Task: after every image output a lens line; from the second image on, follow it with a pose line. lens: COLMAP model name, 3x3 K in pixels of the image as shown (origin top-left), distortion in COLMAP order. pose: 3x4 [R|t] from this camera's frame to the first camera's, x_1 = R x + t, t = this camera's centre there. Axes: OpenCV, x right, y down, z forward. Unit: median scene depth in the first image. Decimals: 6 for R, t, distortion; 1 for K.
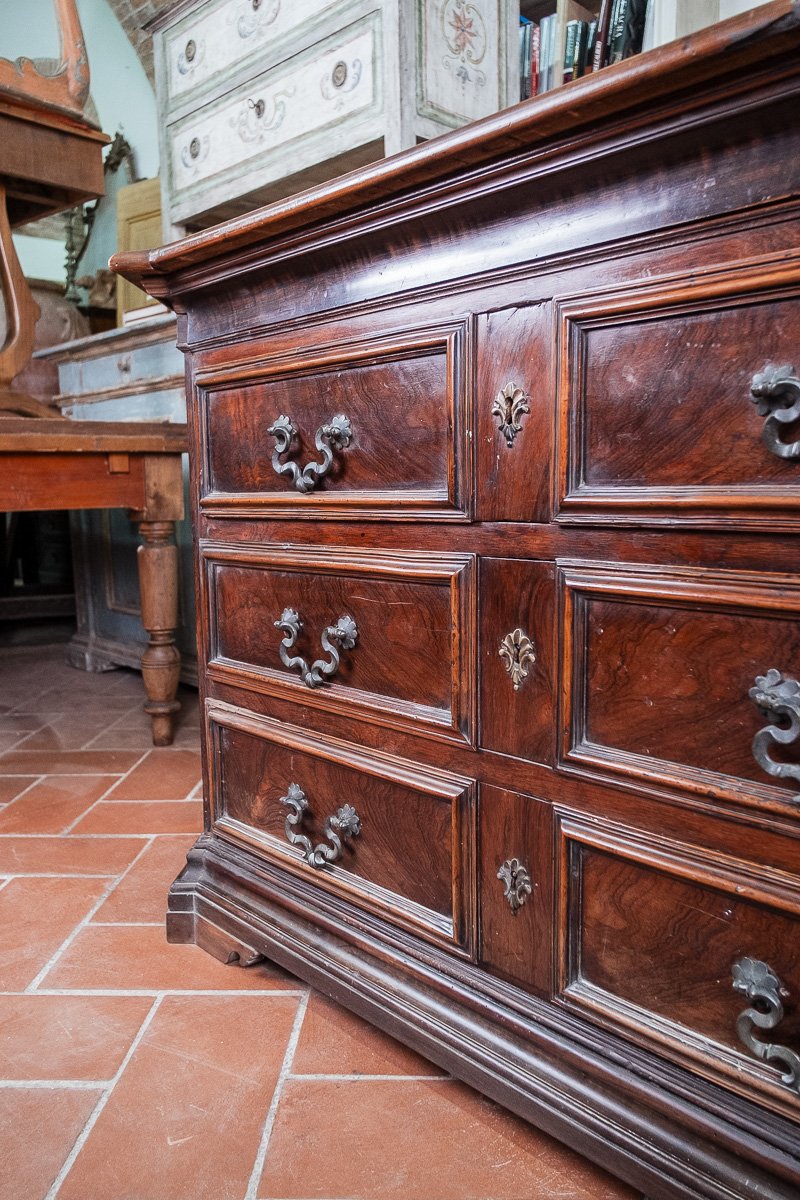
lens RADIAL K [[938.2, 0, 400.0], [0, 938.2, 600.0], [0, 0, 1]] dist [-0.008581, -0.006156]
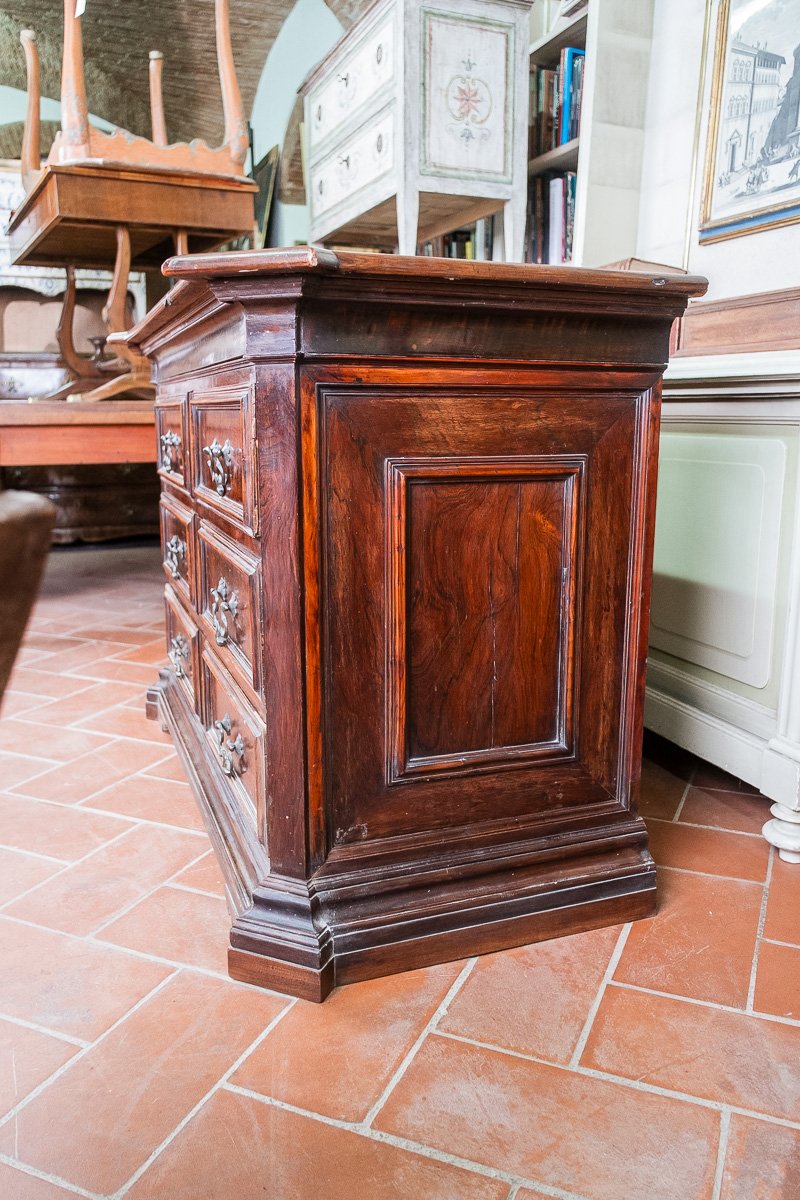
lens RADIAL K [[938.2, 0, 400.0], [0, 938.2, 600.0], [0, 0, 1]] dist [-0.008581, -0.006156]
pose [[0.926220, 0.089562, -0.366190, 0.543364], [-0.059773, 0.993971, 0.091917, -0.033724], [0.372214, -0.063247, 0.925989, -0.297714]]
